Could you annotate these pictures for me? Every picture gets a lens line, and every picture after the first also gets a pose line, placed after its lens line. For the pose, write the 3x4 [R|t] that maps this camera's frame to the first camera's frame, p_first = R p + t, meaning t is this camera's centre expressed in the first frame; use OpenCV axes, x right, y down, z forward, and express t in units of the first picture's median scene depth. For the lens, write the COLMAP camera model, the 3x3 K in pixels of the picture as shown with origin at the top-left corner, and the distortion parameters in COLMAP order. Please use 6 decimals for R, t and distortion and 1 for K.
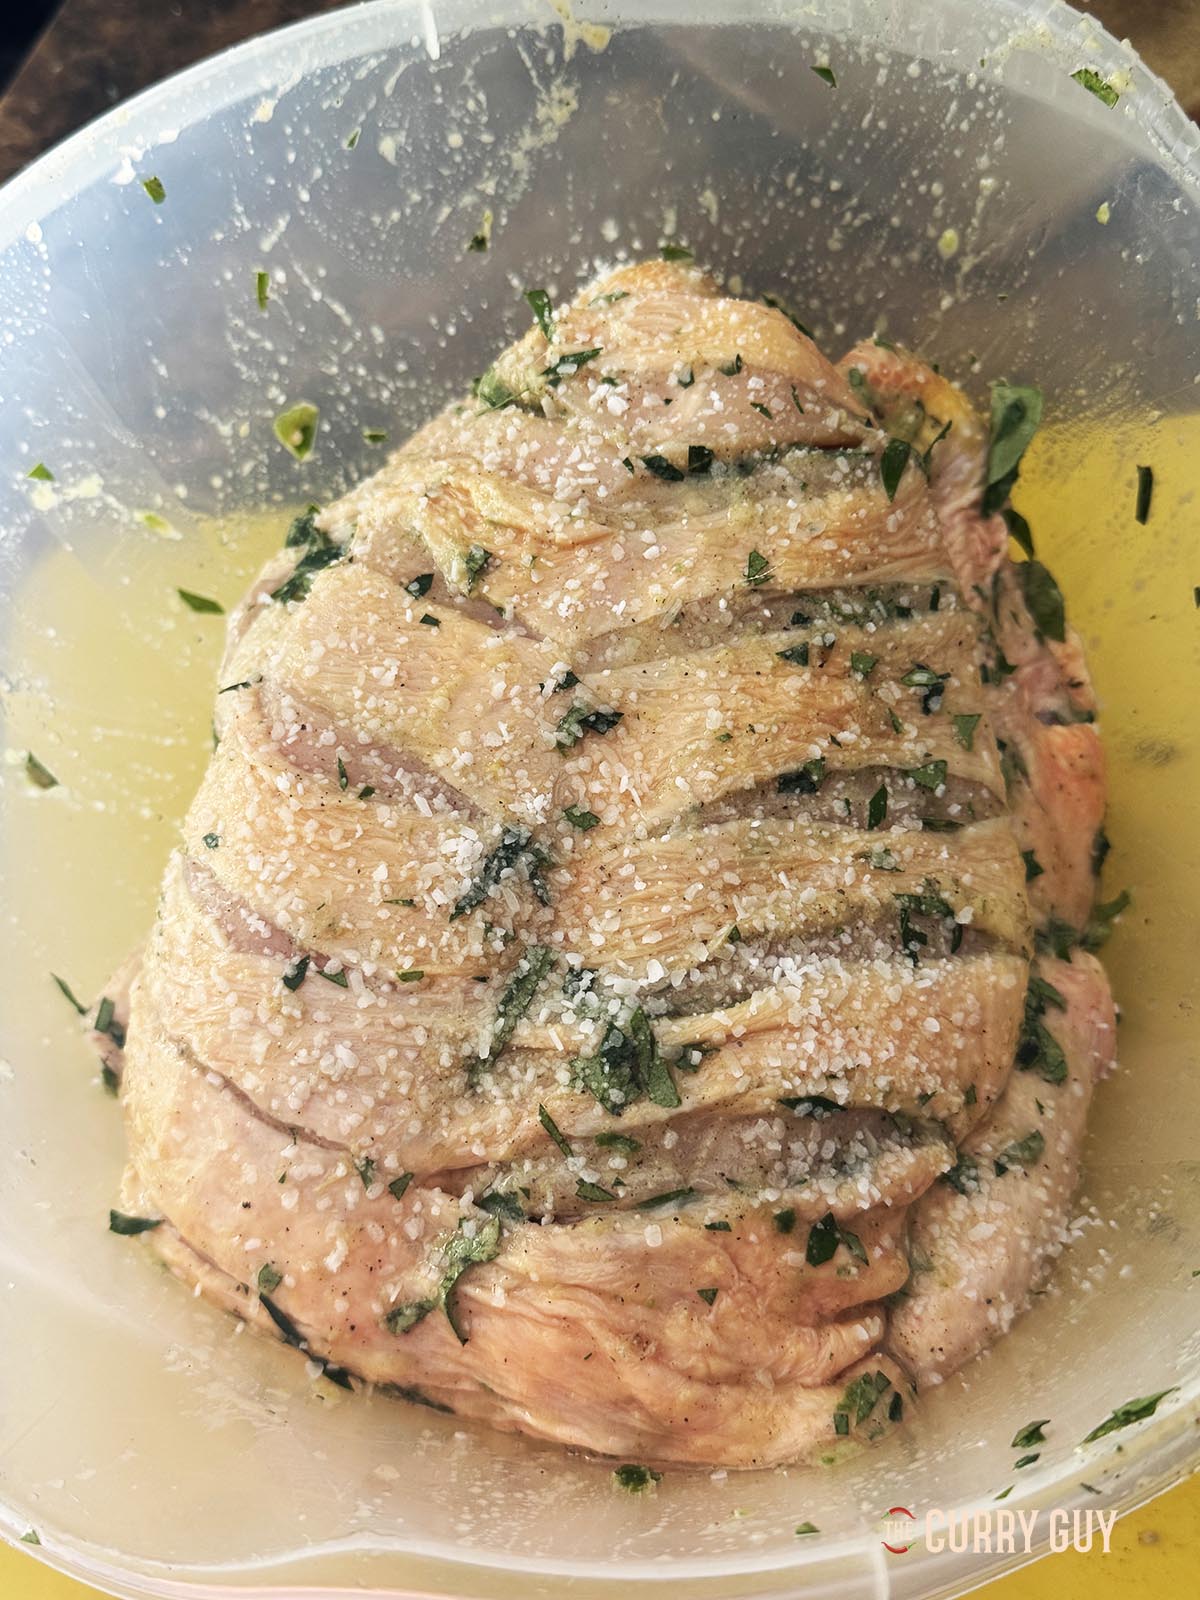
lens RADIAL K [[1625.9, 0, 600.0], [0, 1625.9, 800.0], [0, 0, 1]] dist [-0.002088, -0.084371]
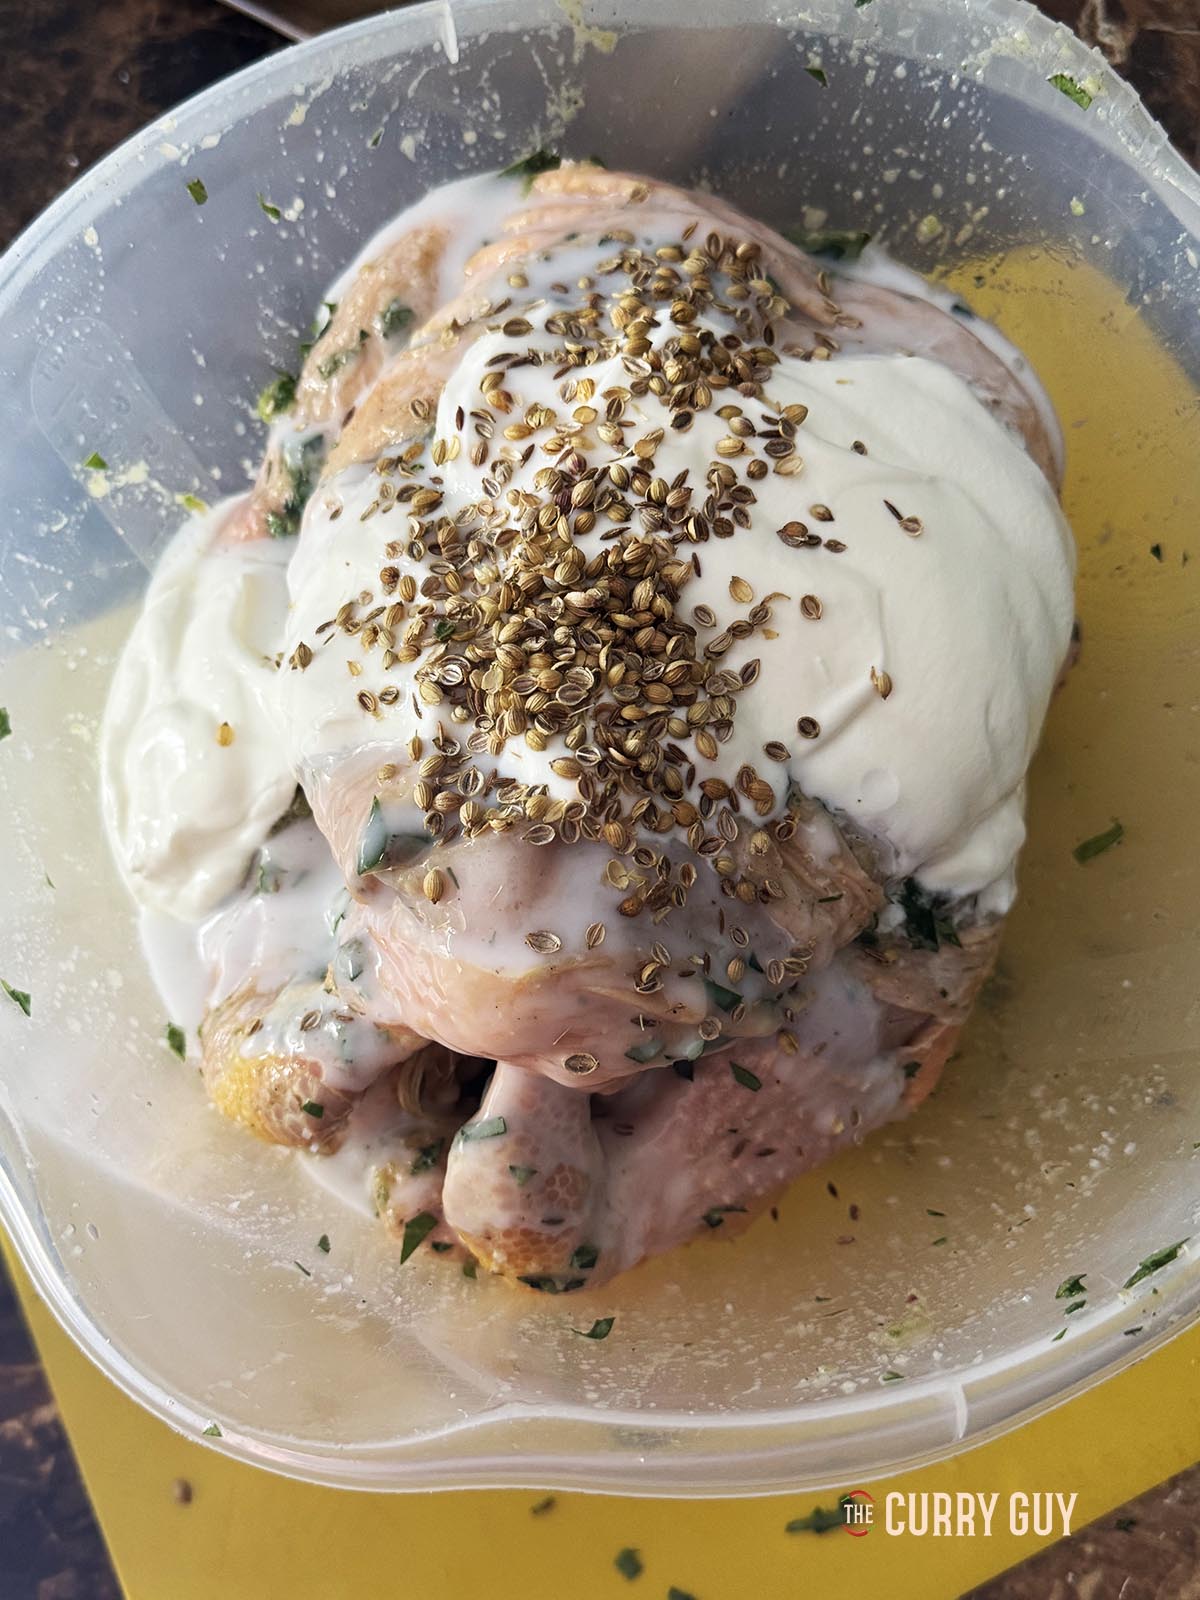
lens RADIAL K [[1625.9, 0, 600.0], [0, 1625.9, 800.0], [0, 0, 1]] dist [-0.002088, -0.084371]
pose [[0.997018, -0.039313, 0.066406, -0.096281], [0.036758, 0.998553, 0.039261, -0.010878], [-0.067853, -0.036703, 0.997020, -0.088971]]
